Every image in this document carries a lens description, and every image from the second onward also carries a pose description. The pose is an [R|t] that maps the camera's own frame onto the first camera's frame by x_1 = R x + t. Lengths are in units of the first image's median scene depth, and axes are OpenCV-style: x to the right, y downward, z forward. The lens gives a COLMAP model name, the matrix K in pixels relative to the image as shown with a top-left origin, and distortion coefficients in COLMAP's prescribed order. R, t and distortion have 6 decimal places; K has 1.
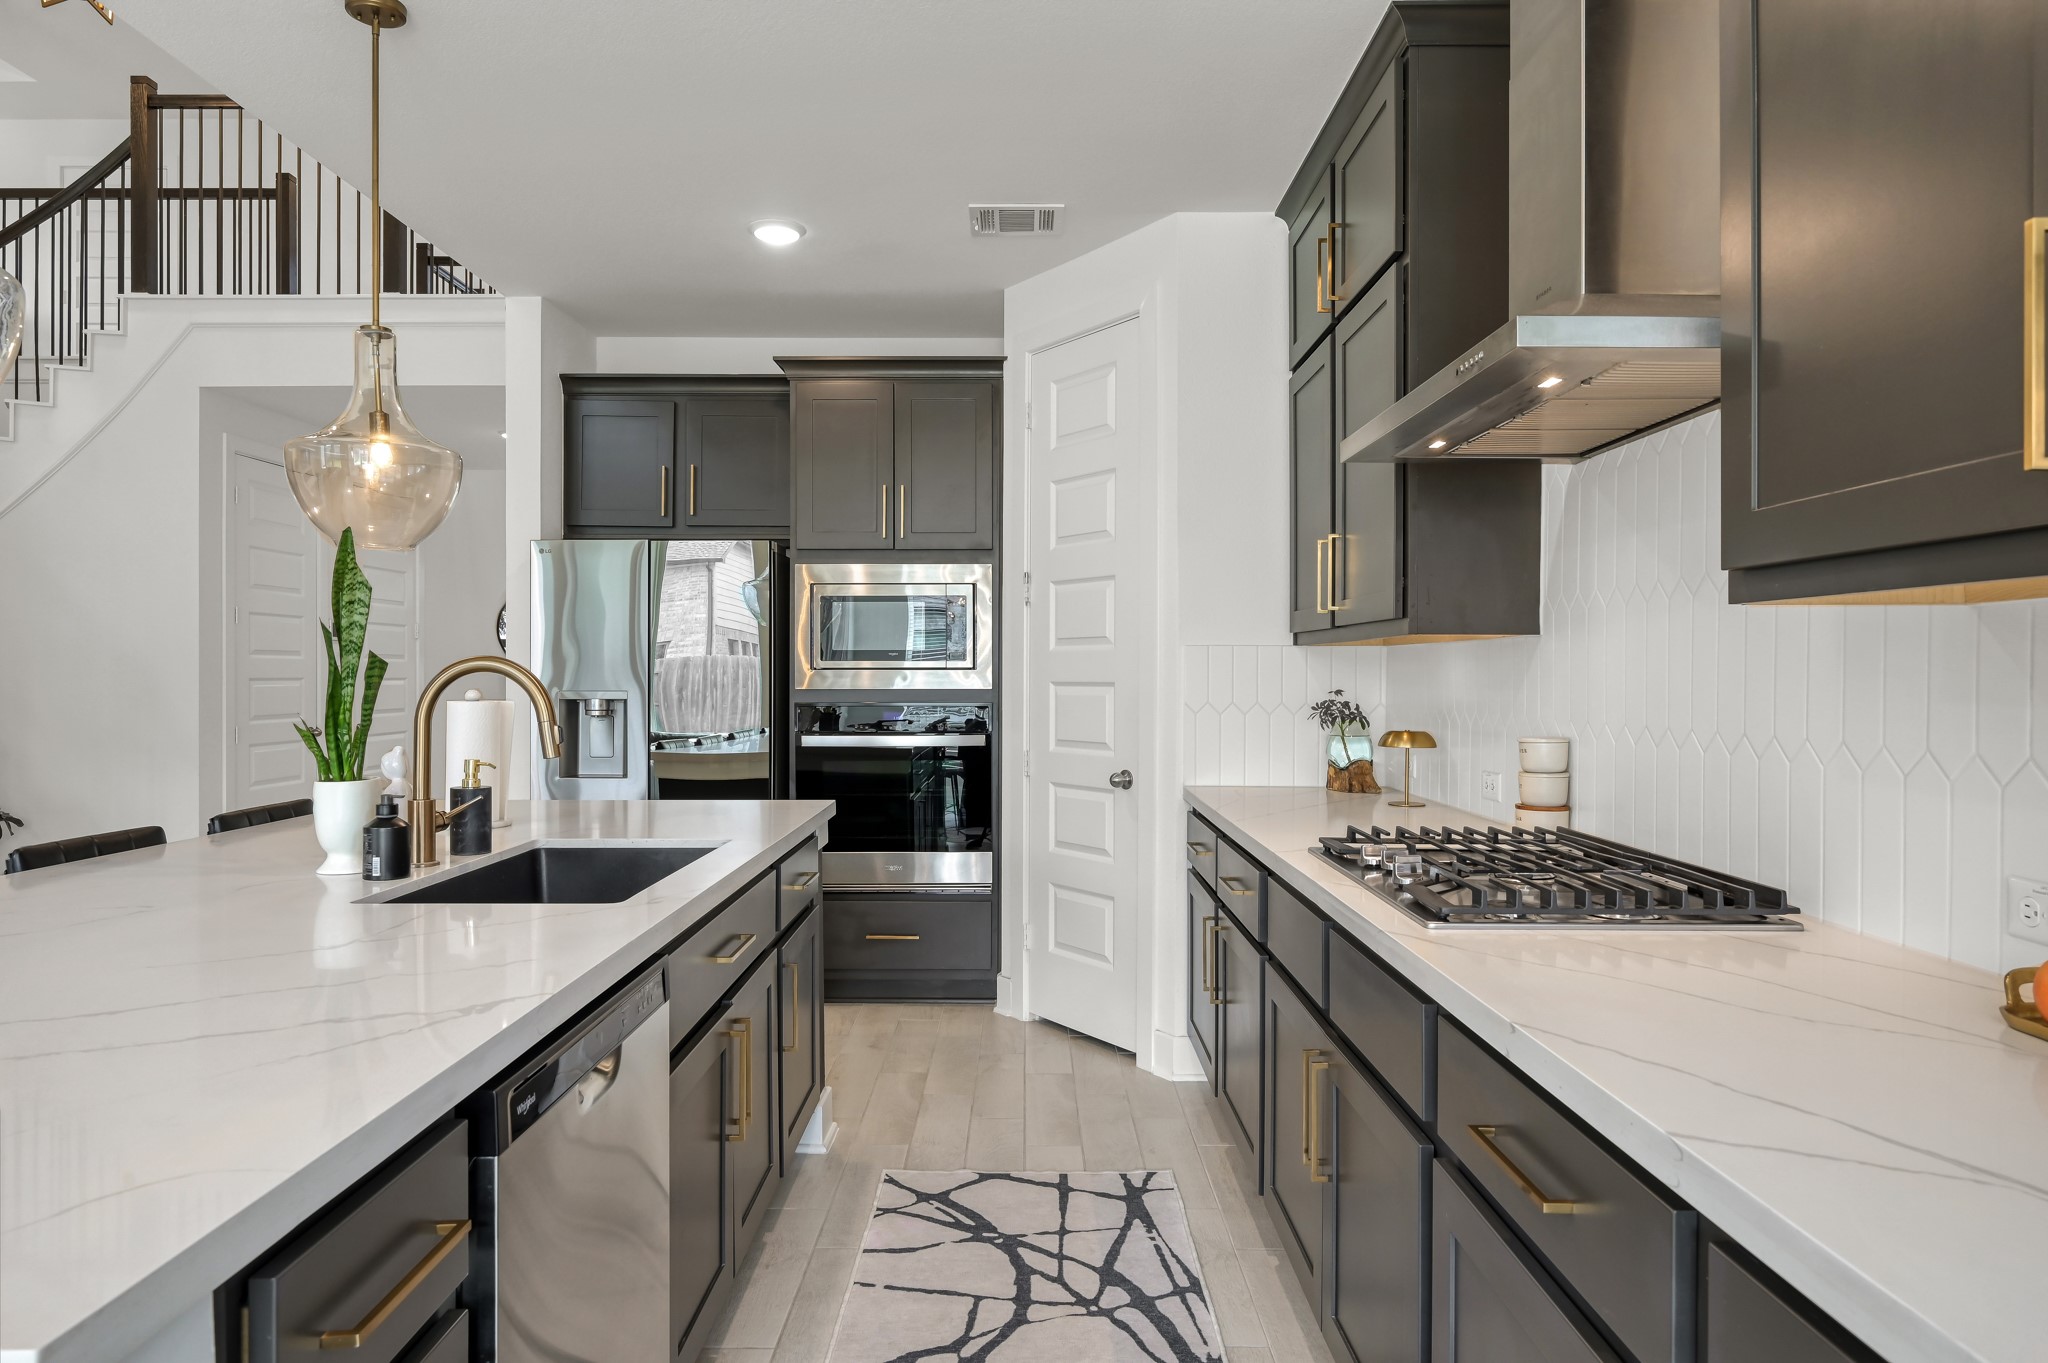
lens RADIAL K [[1224.9, 0, 1024.7], [0, 1224.9, 675.1], [0, 0, 1]] dist [-0.010866, 0.007782]
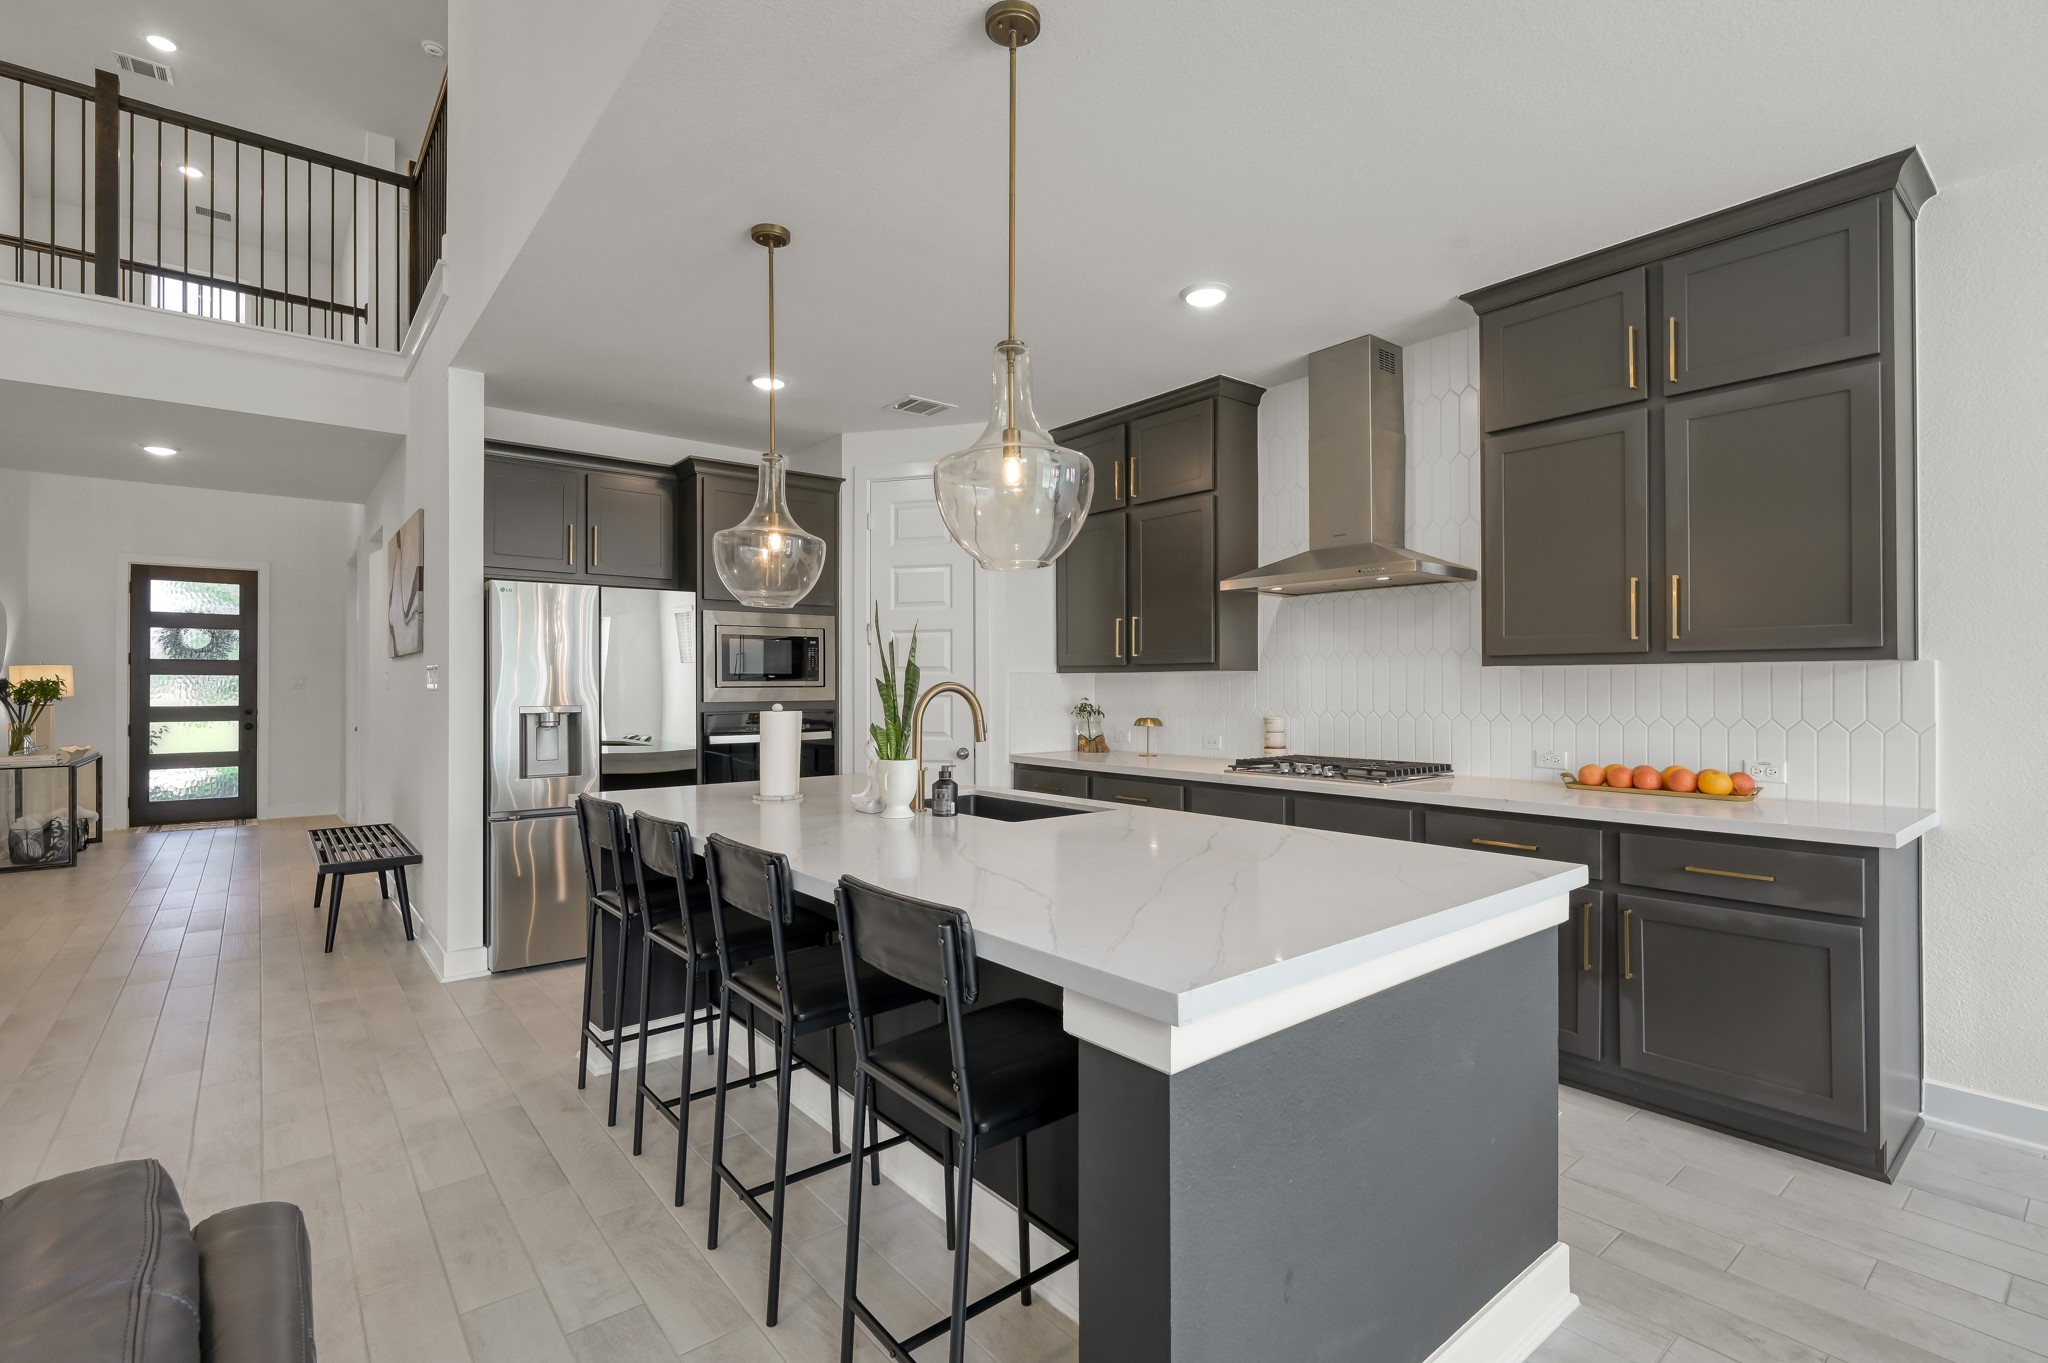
lens RADIAL K [[935.6, 0, 1029.5], [0, 935.6, 681.9], [0, 0, 1]] dist [-0.002061, -0.000366]
pose [[0.771869, -0.001089, 0.635781, -0.660740], [0.004911, 0.999979, -0.004249, -0.005530], [-0.635763, 0.006402, 0.771858, -0.033284]]
